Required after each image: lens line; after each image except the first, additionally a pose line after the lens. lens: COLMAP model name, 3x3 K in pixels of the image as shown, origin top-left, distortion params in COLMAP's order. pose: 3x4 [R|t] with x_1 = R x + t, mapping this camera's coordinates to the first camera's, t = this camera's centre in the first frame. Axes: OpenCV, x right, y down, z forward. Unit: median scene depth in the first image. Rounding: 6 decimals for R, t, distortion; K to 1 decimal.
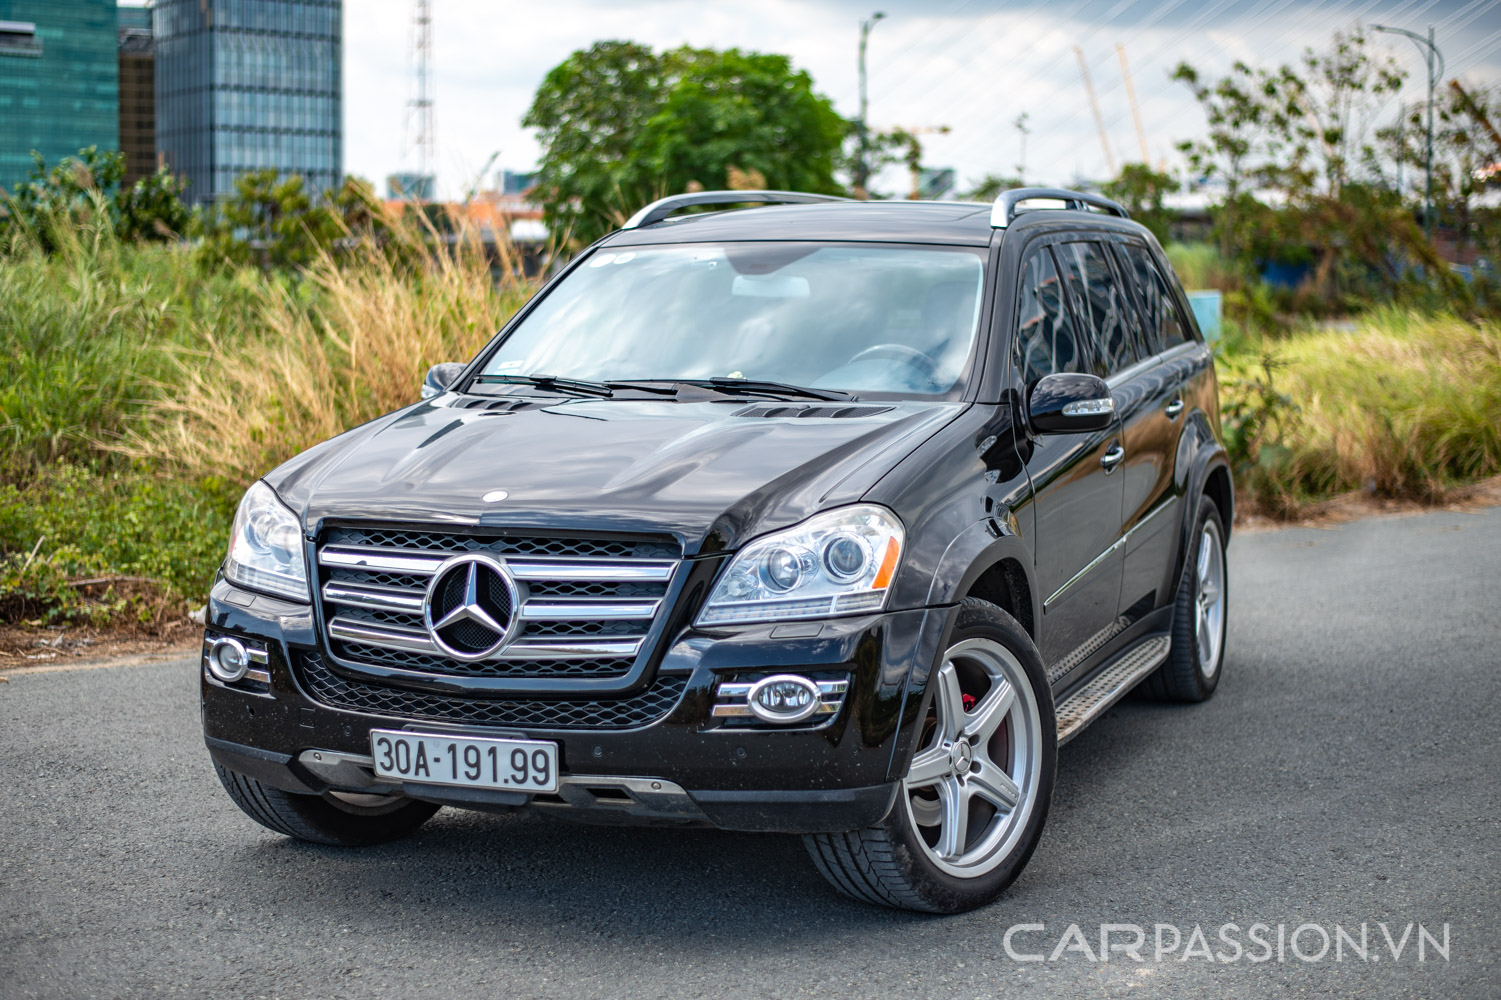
lens RADIAL K [[2379.7, 0, 749.0], [0, 2379.7, 493.4], [0, 0, 1]] dist [-0.082576, 0.000000]
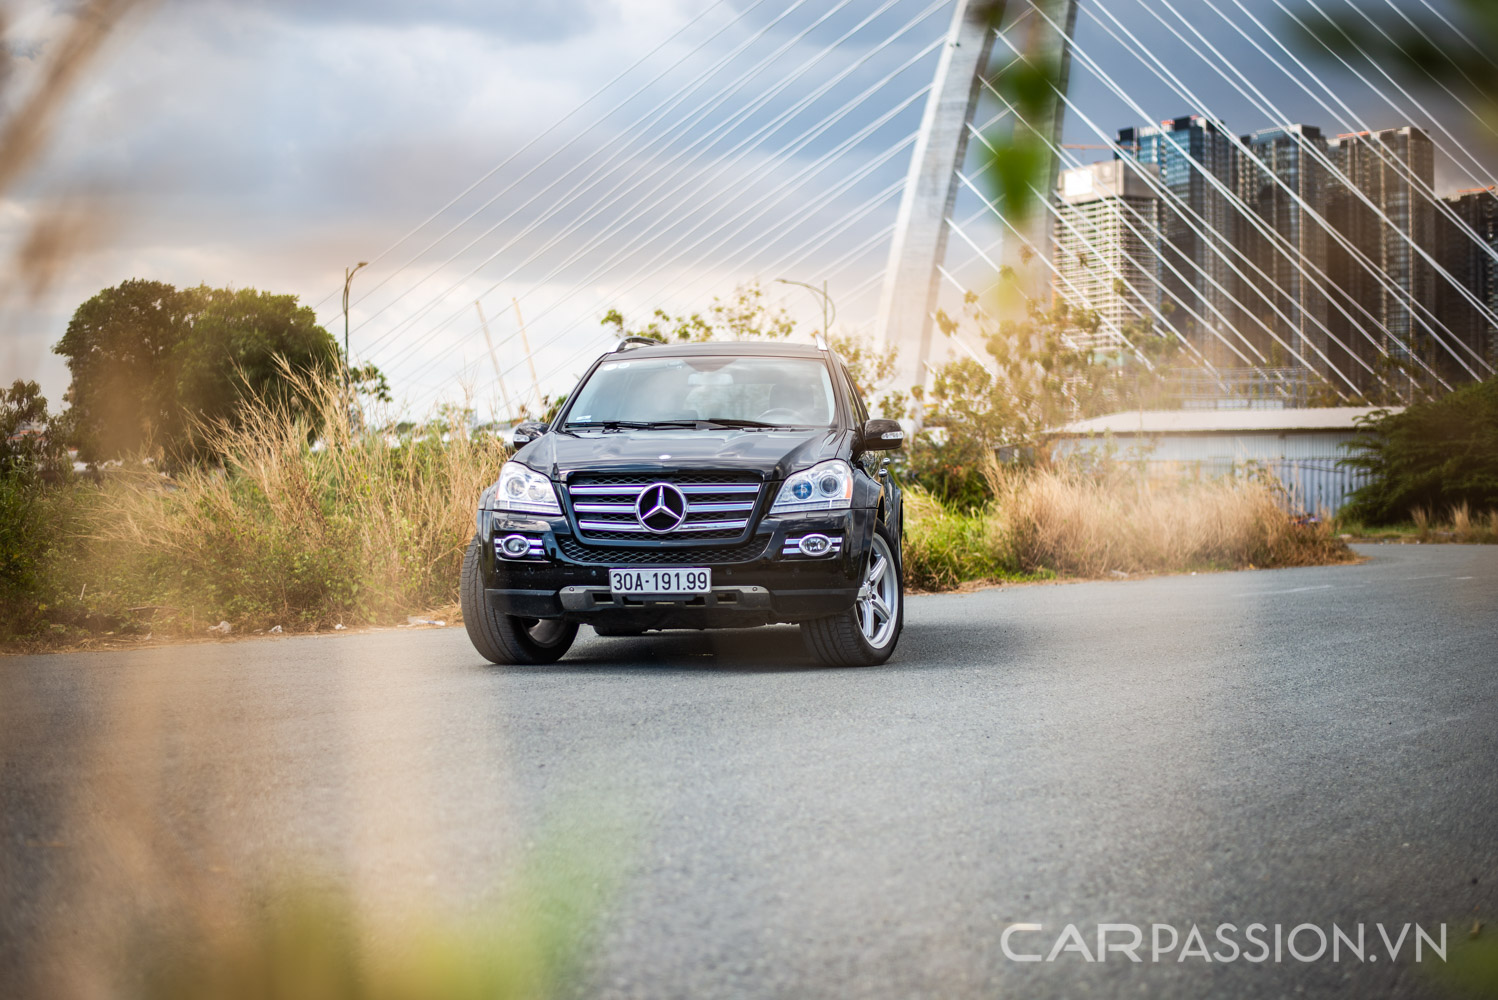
lens RADIAL K [[2374.9, 0, 749.9], [0, 2374.9, 503.4], [0, 0, 1]] dist [-0.082576, 0.000000]
pose [[0.959946, -0.003438, 0.280162, -0.615043], [0.032717, 0.994460, -0.099898, 0.250288], [-0.278267, 0.105063, 0.954741, -0.986977]]
